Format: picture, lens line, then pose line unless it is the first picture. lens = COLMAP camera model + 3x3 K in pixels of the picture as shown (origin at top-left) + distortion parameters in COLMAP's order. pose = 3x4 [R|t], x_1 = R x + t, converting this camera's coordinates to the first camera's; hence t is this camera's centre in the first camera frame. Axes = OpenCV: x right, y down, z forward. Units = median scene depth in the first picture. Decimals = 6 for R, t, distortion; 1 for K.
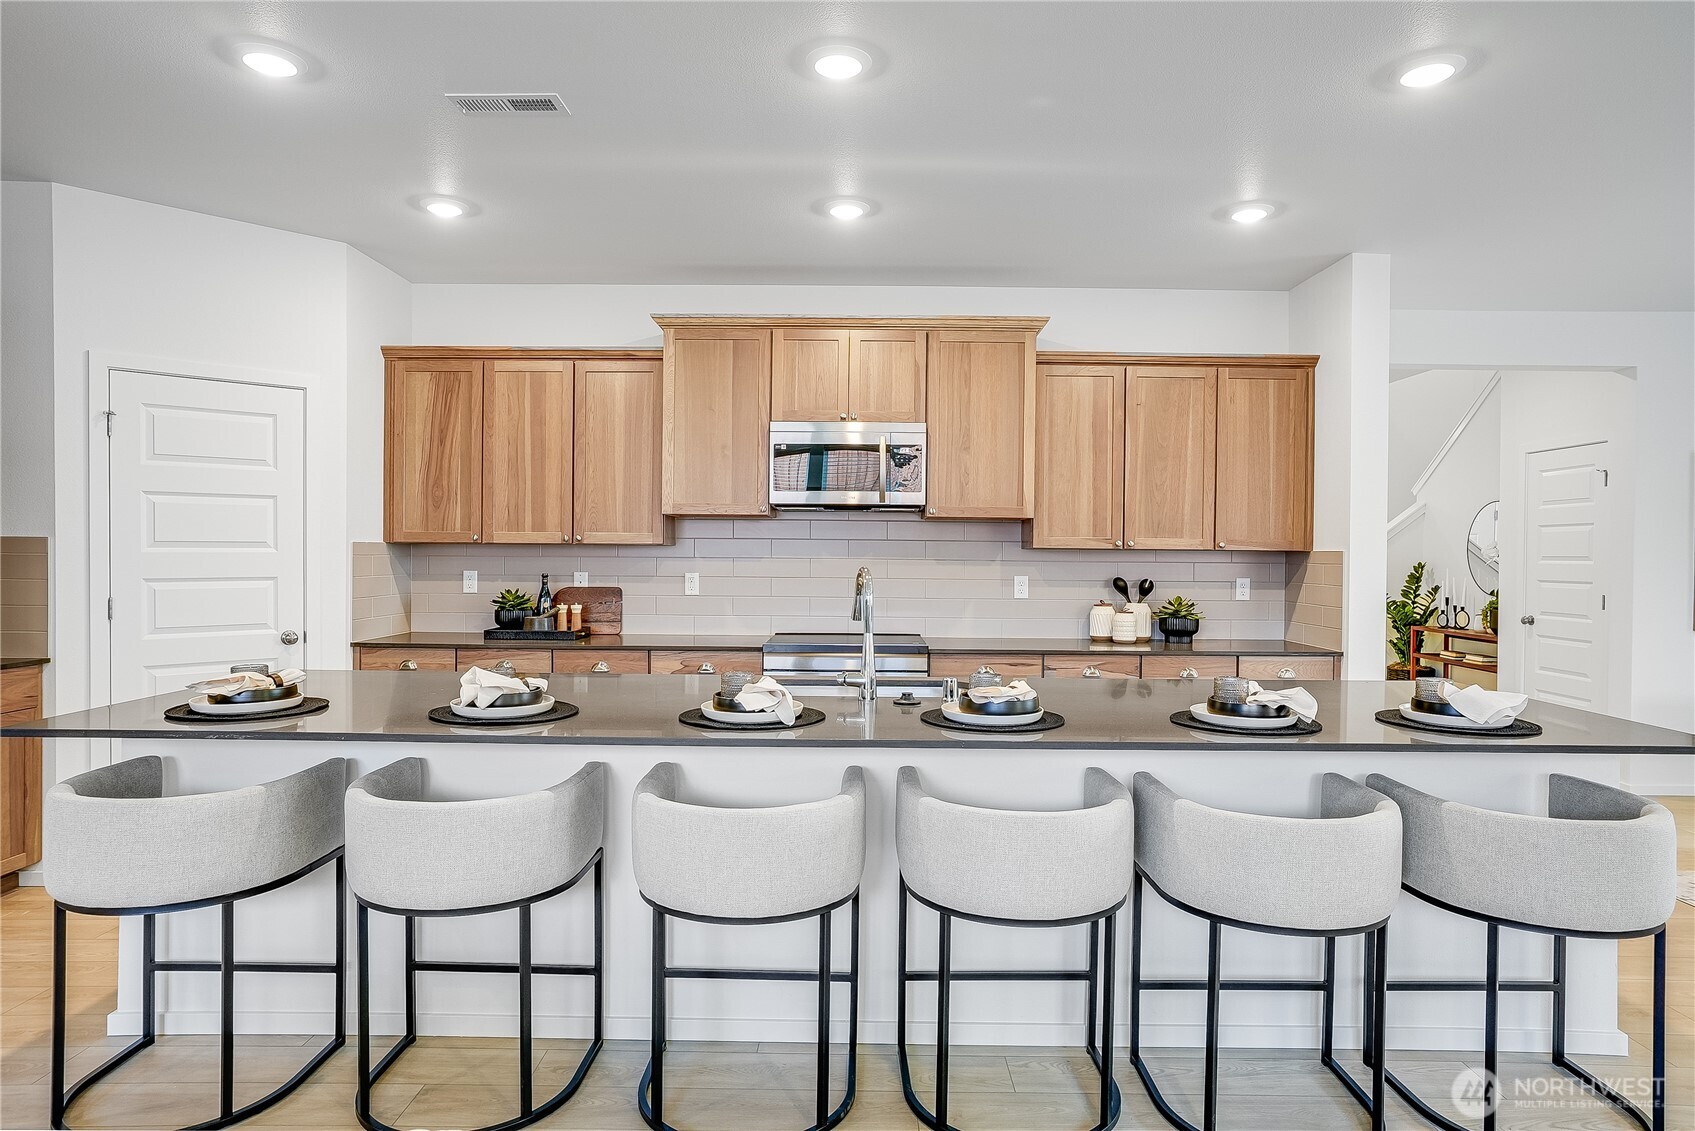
lens RADIAL K [[866.3, 0, 853.2], [0, 866.3, 548.6], [0, 0, 1]] dist [-0.021375, 0.001918]
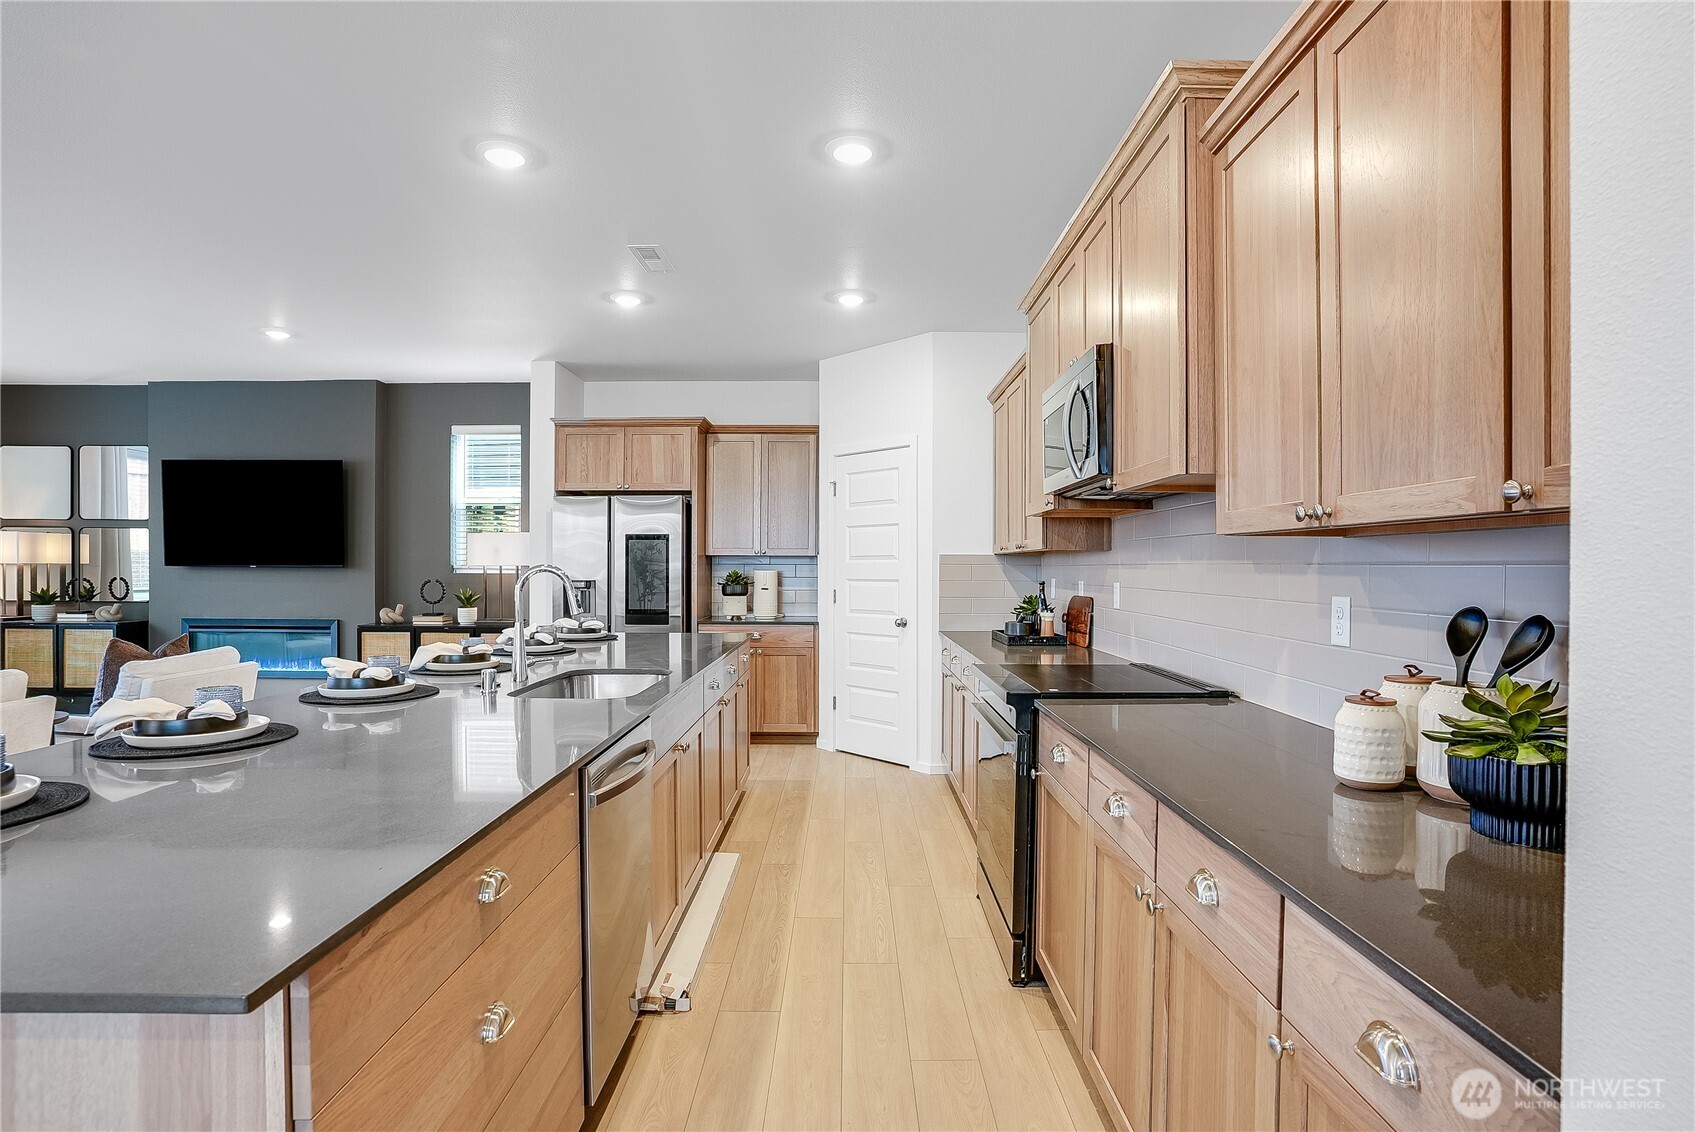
lens RADIAL K [[868.6, 0, 837.7], [0, 868.6, 576.2], [0, 0, 1]] dist [-0.000308, 0.000209]
pose [[-0.007324, 0.003019, -0.999969, 0.692627], [-0.007034, 0.999971, 0.003071, 0.022496], [0.999948, 0.007057, -0.007303, 0.788939]]
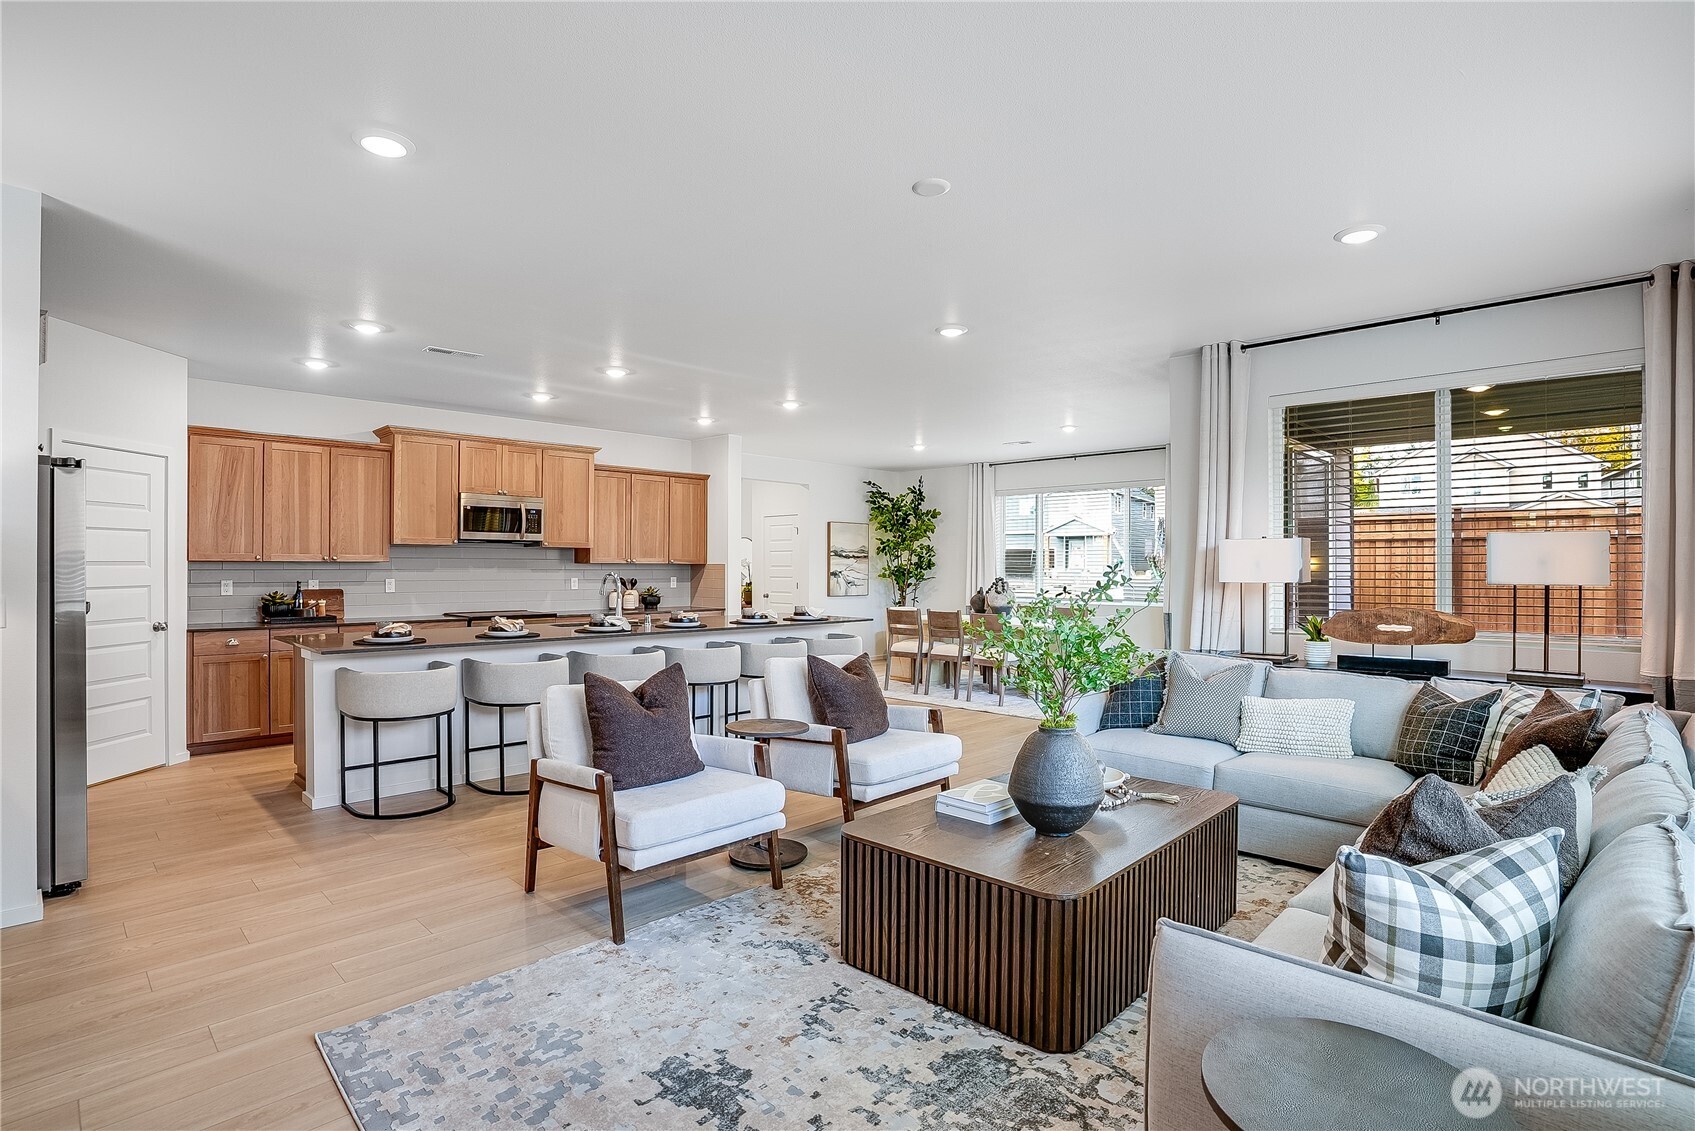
lens RADIAL K [[822.1, 0, 846.4], [0, 822.1, 564.1], [0, 0, 1]] dist [-0.031603, -0.000746]
pose [[0.701778, -0.004076, 0.712384, -0.719418], [0.000828, 0.999988, 0.004906, -0.007155], [-0.712395, -0.002853, 0.701773, -0.731117]]
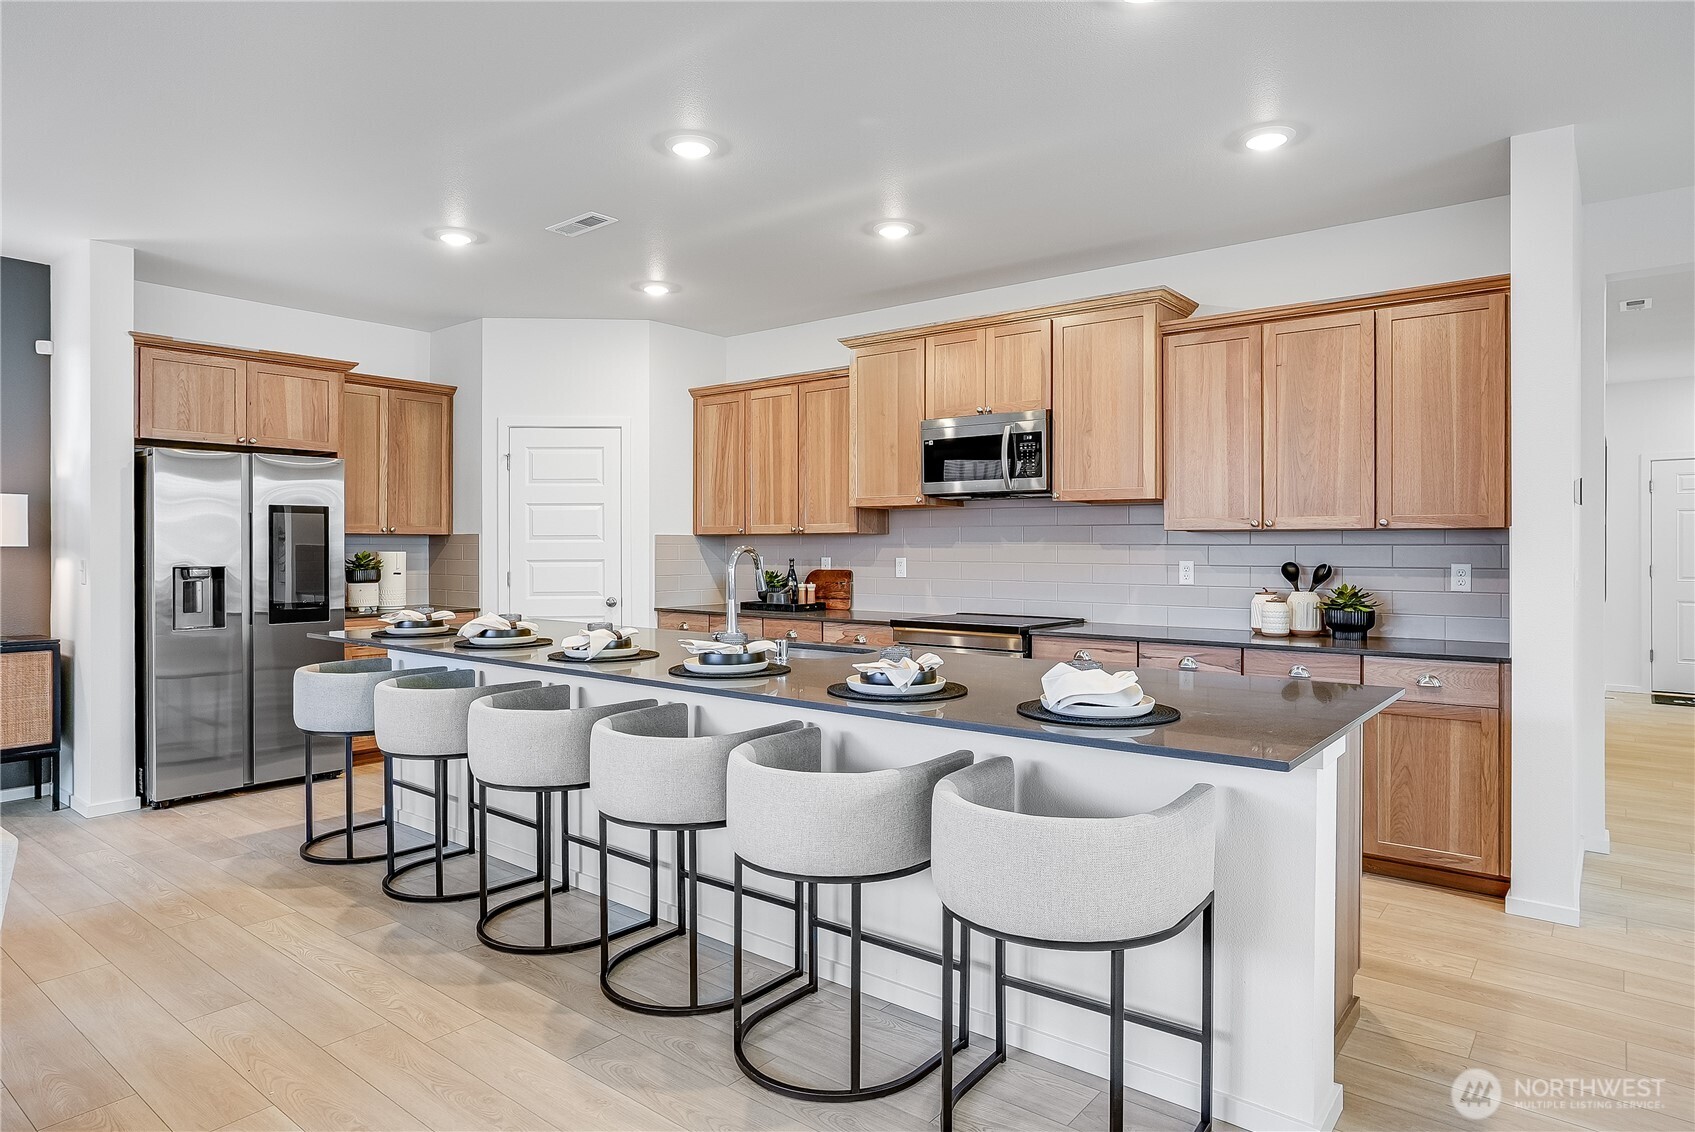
lens RADIAL K [[995.7, 0, 862.7], [0, 995.7, 562.0], [0, 0, 1]] dist [0.000270, 0.000151]
pose [[0.792559, 0.001027, -0.609795, 0.610568], [0.004126, 0.999967, 0.007046, 0.025432], [0.609782, -0.008100, 0.792528, -0.068736]]
